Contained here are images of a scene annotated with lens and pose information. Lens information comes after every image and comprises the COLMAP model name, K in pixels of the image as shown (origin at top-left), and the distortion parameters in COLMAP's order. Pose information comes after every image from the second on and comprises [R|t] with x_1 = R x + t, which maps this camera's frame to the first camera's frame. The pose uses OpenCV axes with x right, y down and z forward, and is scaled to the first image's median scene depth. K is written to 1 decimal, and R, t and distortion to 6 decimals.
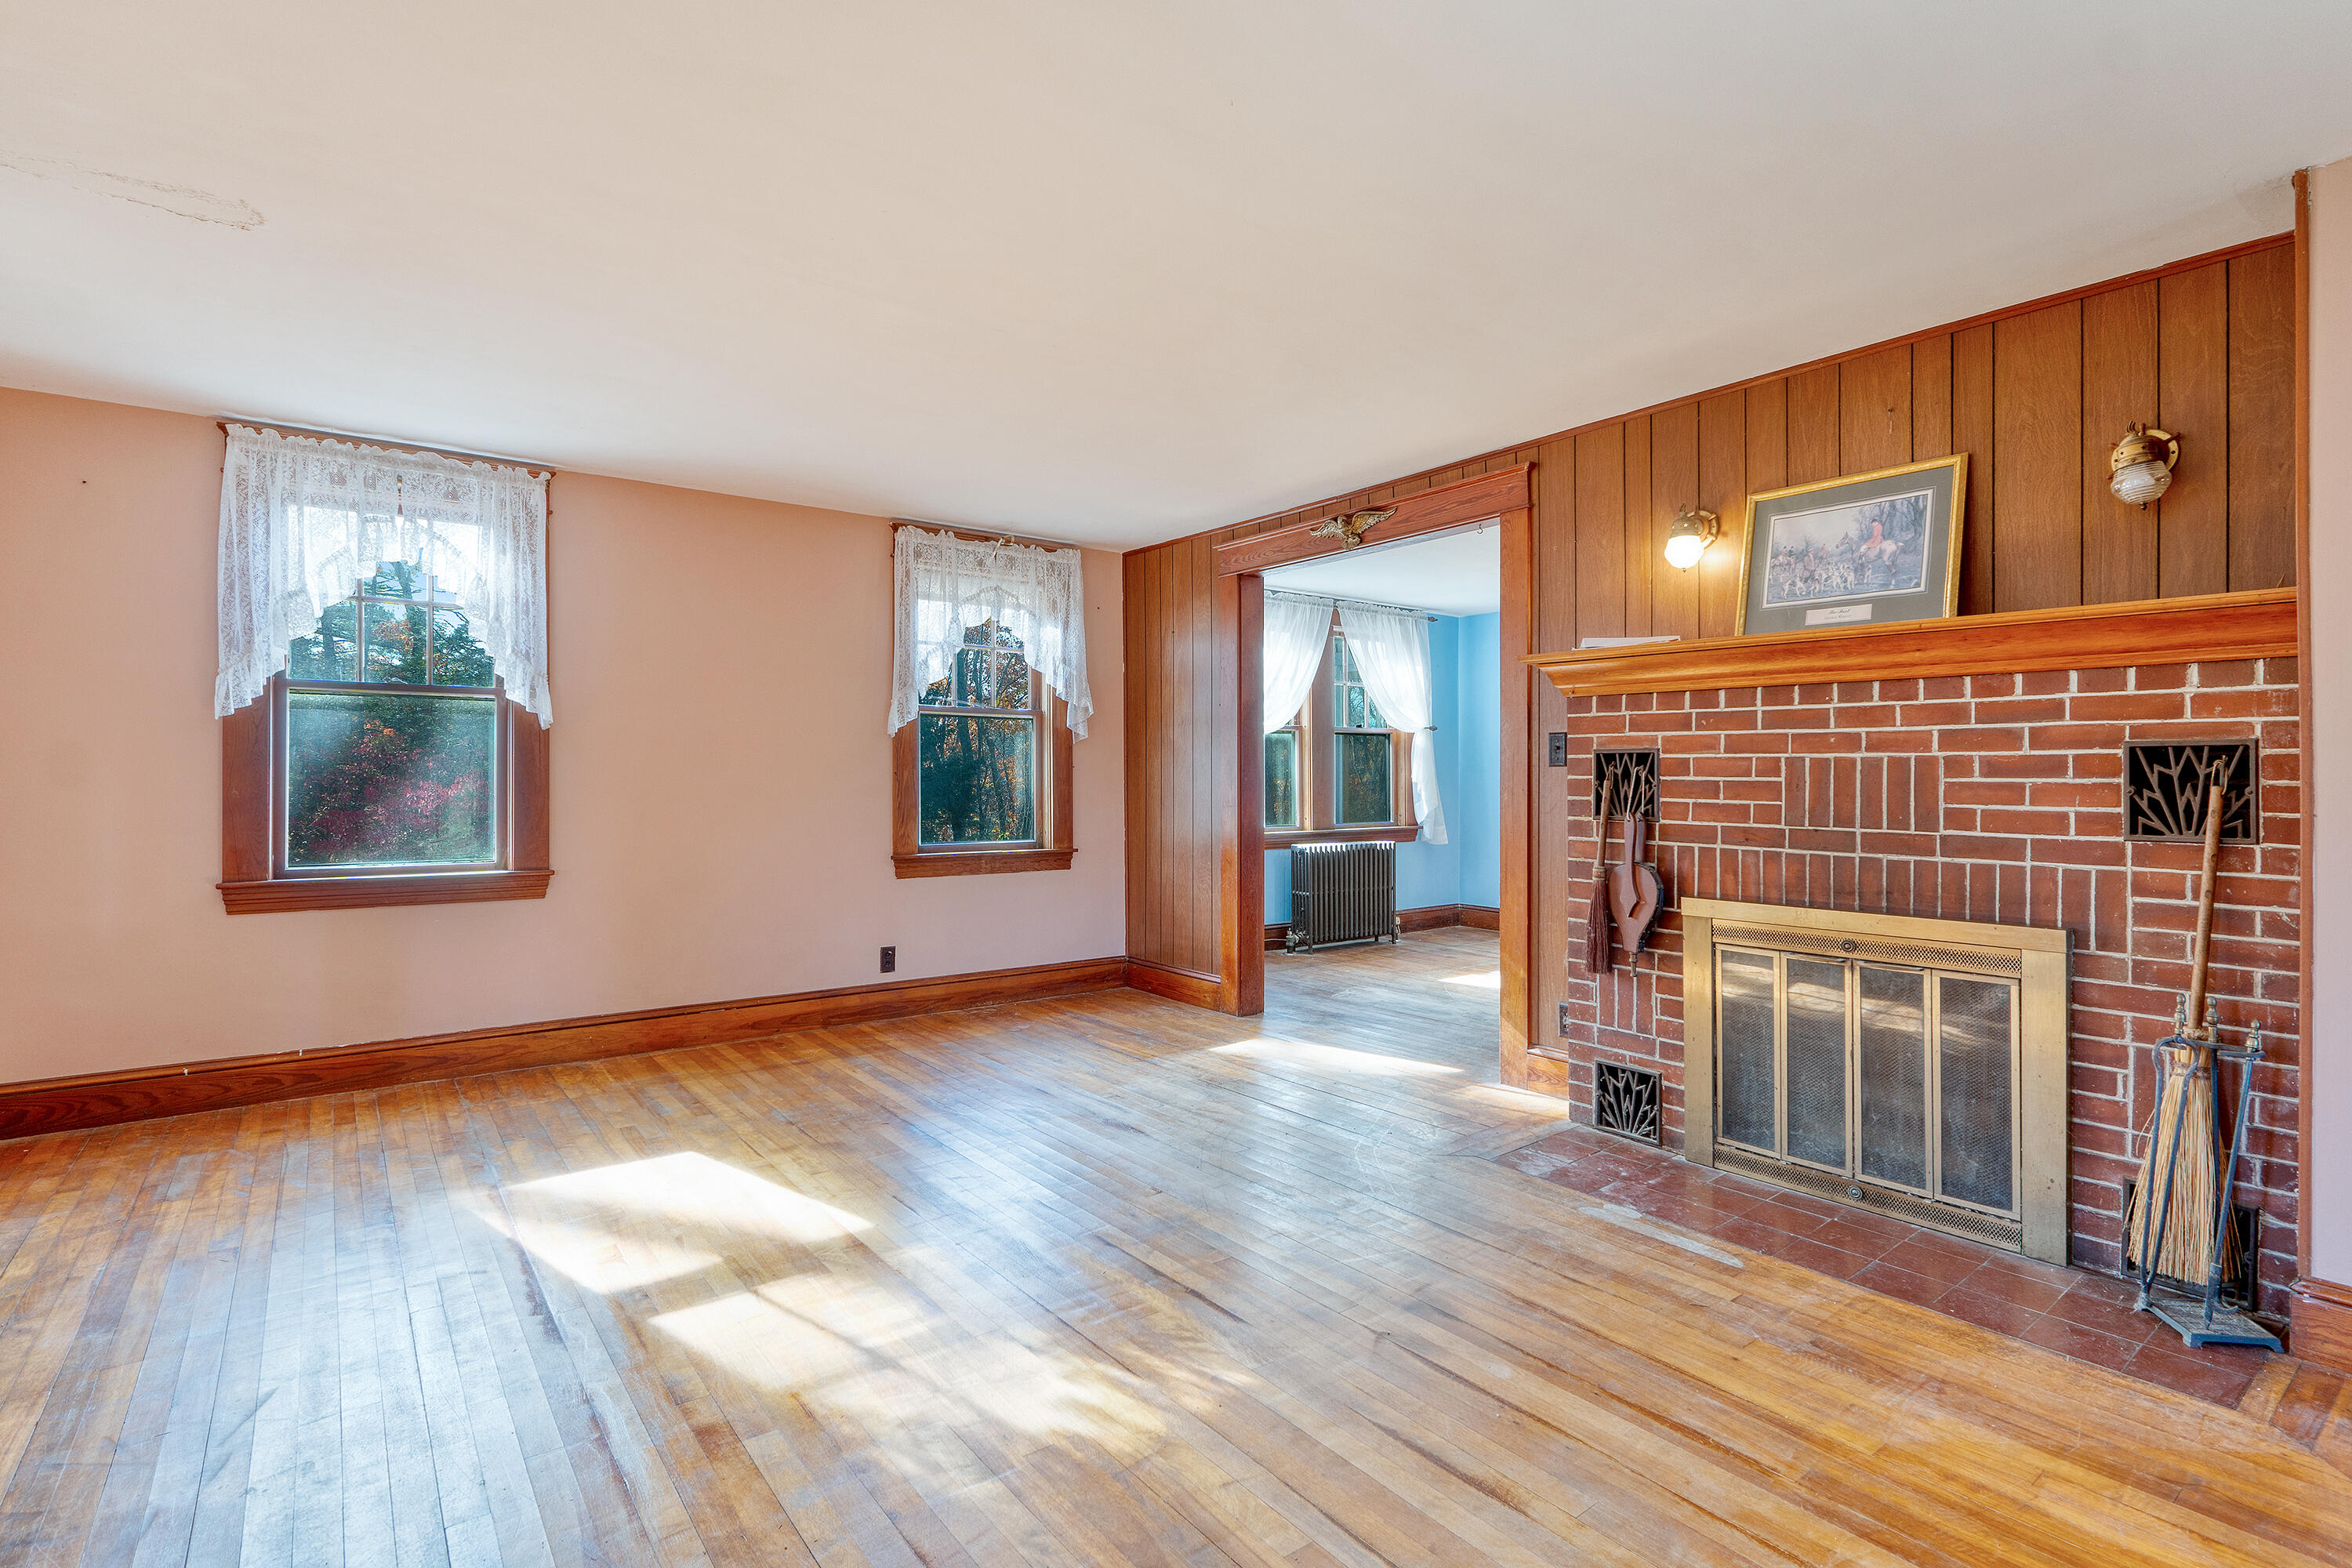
lens RADIAL K [[1123.1, 0, 1182.7], [0, 1123.1, 769.4], [0, 0, 1]] dist [-0.012734, -0.001427]
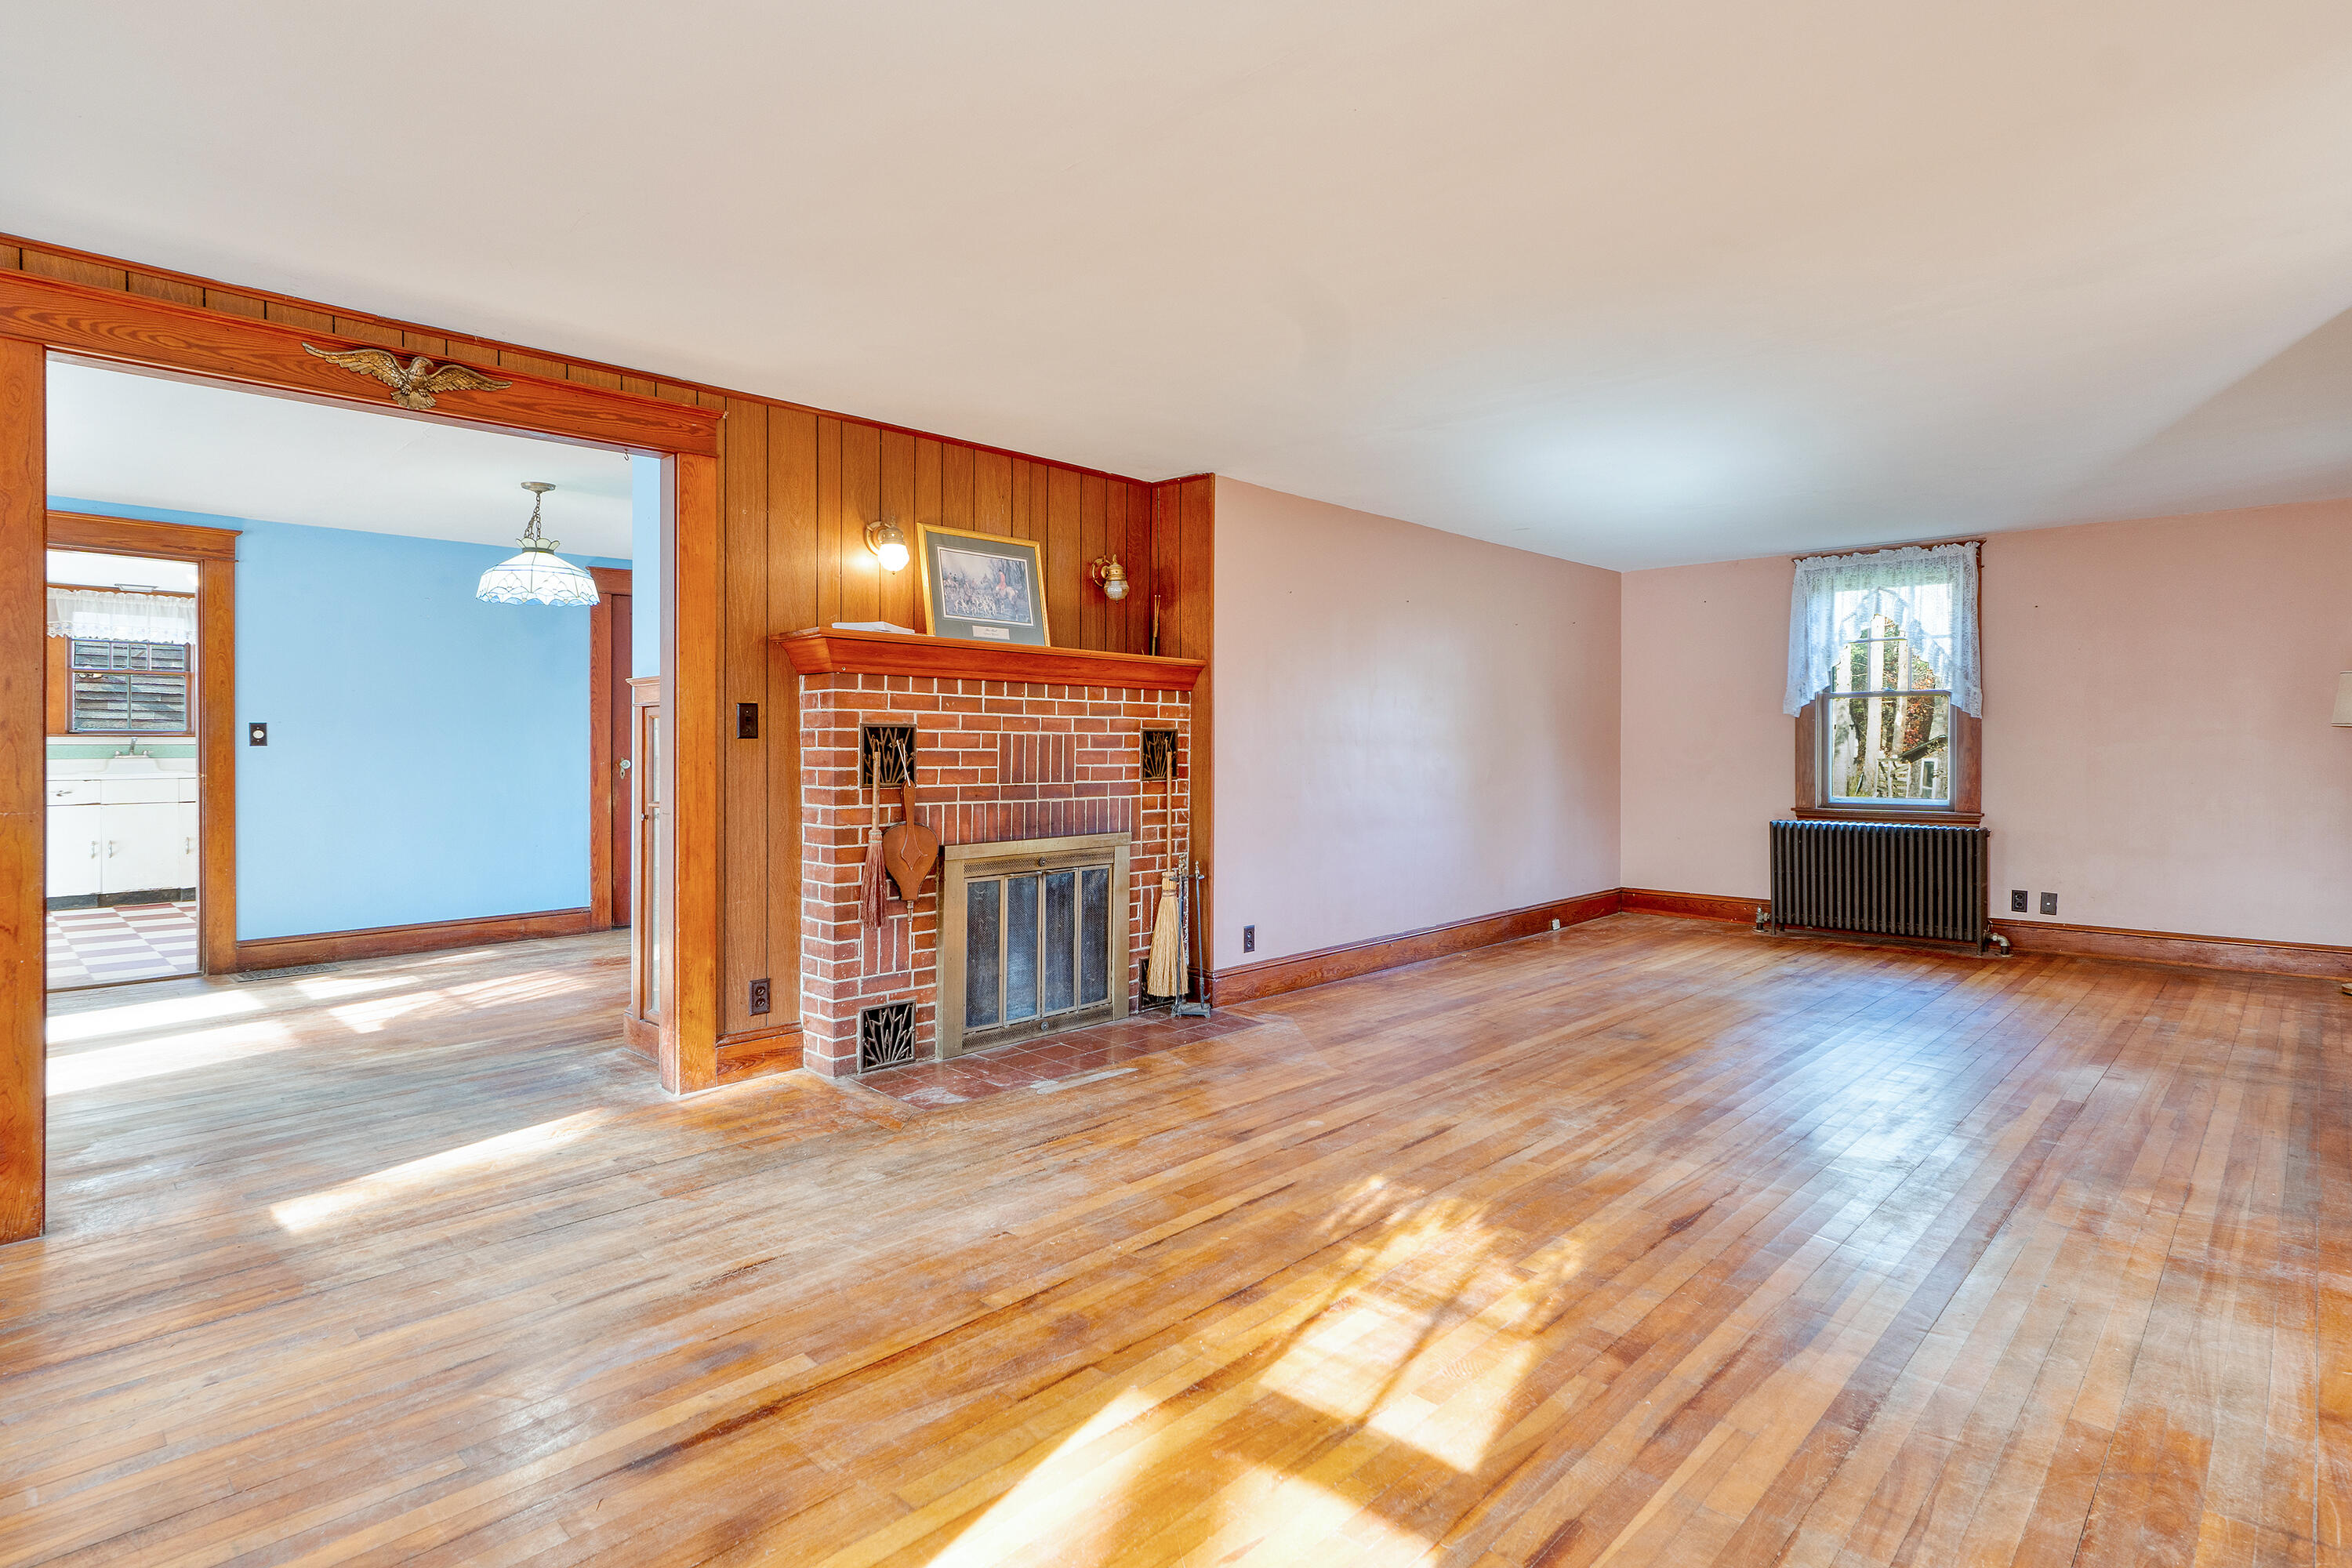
lens RADIAL K [[1169.3, 0, 1199.4], [0, 1169.3, 746.5], [0, 0, 1]] dist [-0.001176, -0.000025]
pose [[-0.151224, -0.004139, 0.988491, -0.894946], [-0.006172, 0.999976, 0.003243, -0.001359], [-0.988480, -0.005610, -0.151246, 0.949836]]
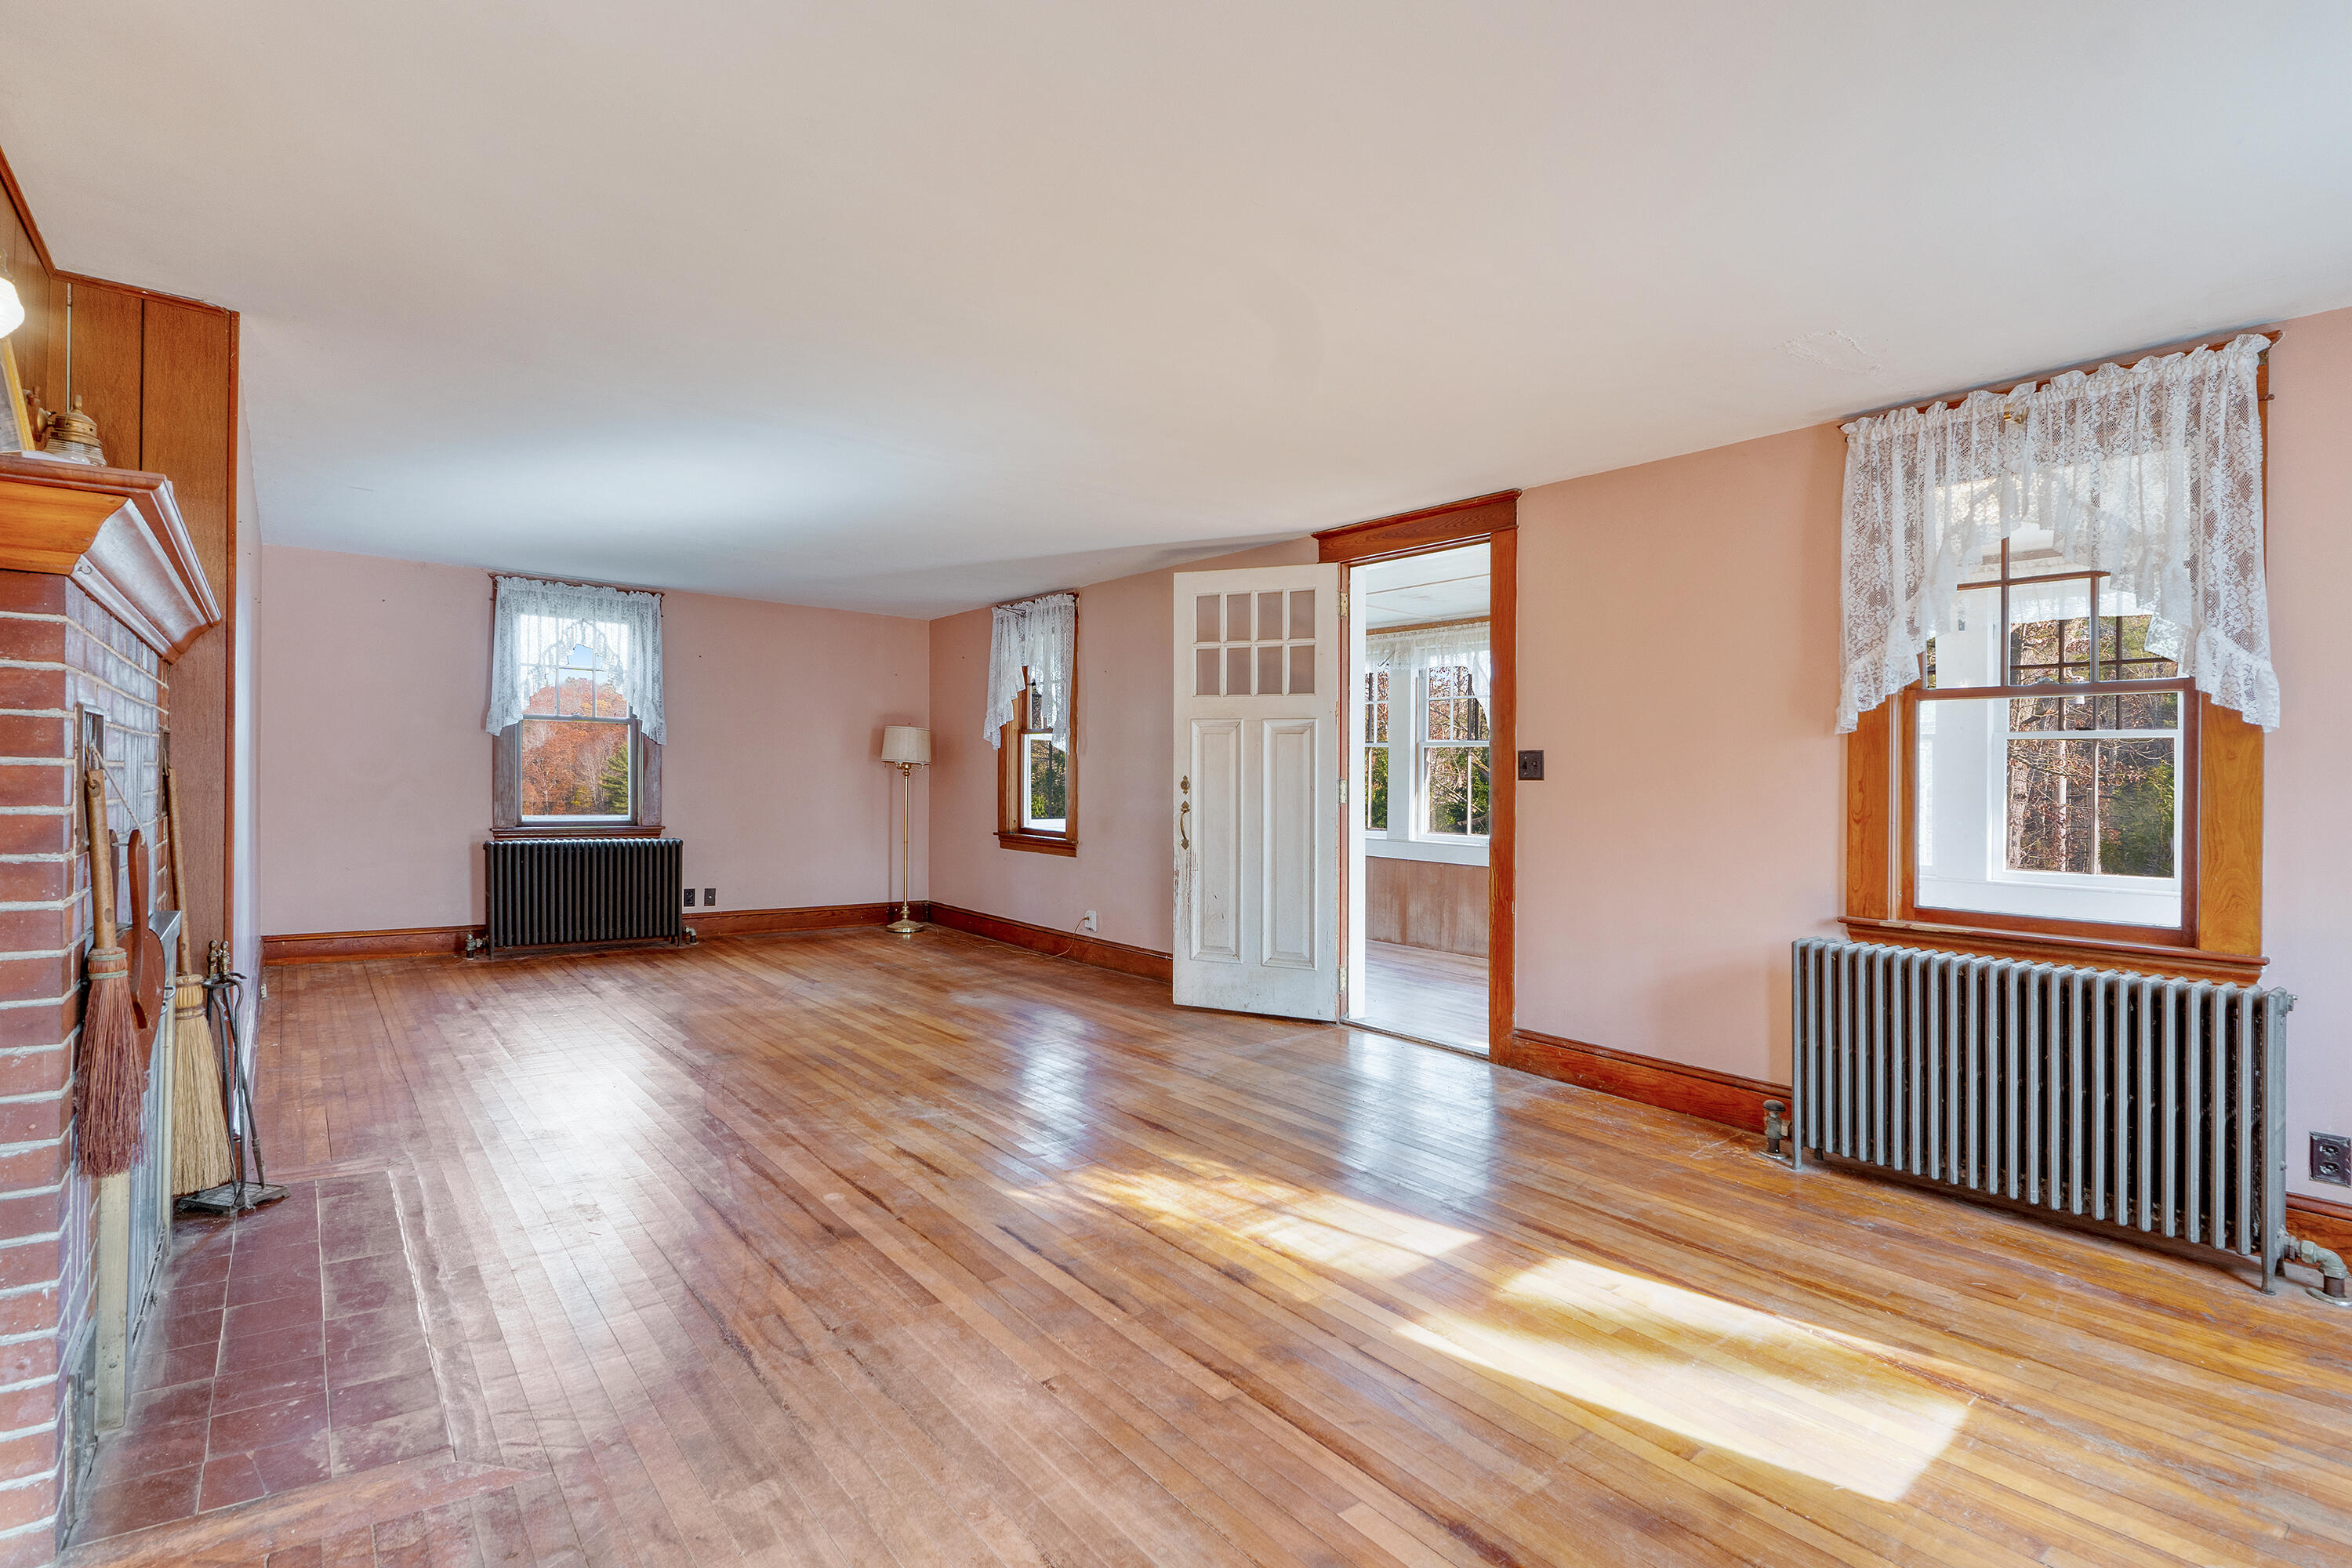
lens RADIAL K [[1123.1, 0, 1170.3], [0, 1123.1, 783.7], [0, 0, 1]] dist [-0.012734, -0.001427]
pose [[-0.999622, -0.027348, -0.002898, -0.084426], [-0.027336, 0.999617, -0.004223, 0.006350], [0.003012, -0.004142, -0.999987, 1.624858]]
